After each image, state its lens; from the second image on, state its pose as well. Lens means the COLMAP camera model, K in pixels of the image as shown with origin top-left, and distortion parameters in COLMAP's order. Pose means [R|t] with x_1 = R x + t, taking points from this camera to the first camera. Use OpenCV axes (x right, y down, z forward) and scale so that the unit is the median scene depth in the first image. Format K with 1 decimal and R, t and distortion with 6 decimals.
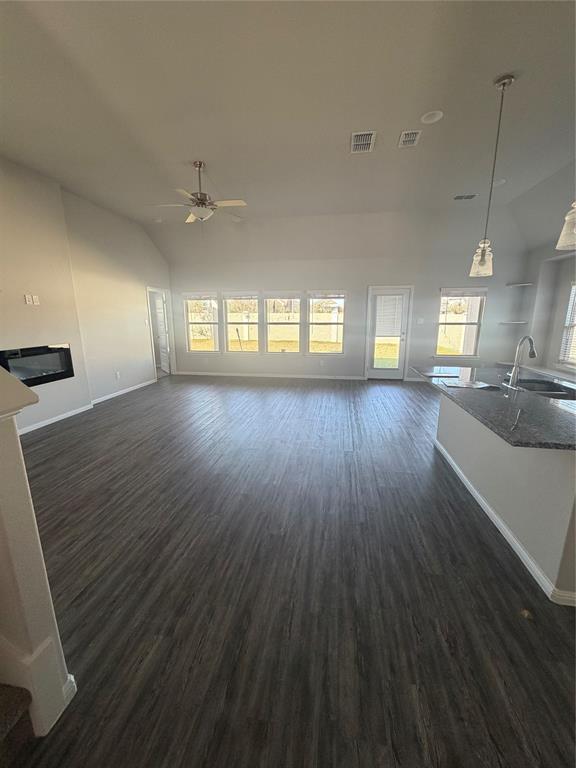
lens RADIAL K [[305.7, 0, 288.5], [0, 305.7, 382.6], [0, 0, 1]] dist [-0.000709, 0.000328]
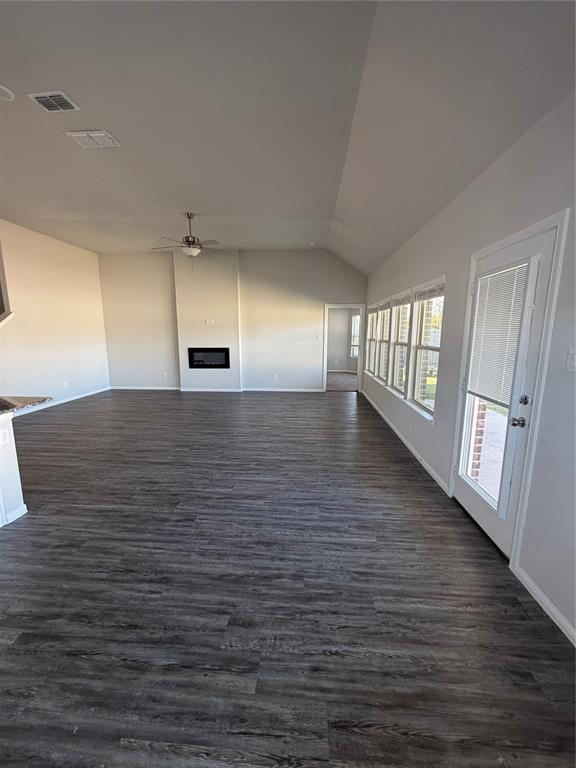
lens RADIAL K [[305.7, 0, 286.4], [0, 305.7, 383.0], [0, 0, 1]] dist [-0.000709, 0.000328]
pose [[0.085112, 0.172418, -0.981340, 0.732635], [-0.214883, 0.964912, 0.150895, -0.202143], [0.972924, 0.198031, 0.119175, 0.899114]]
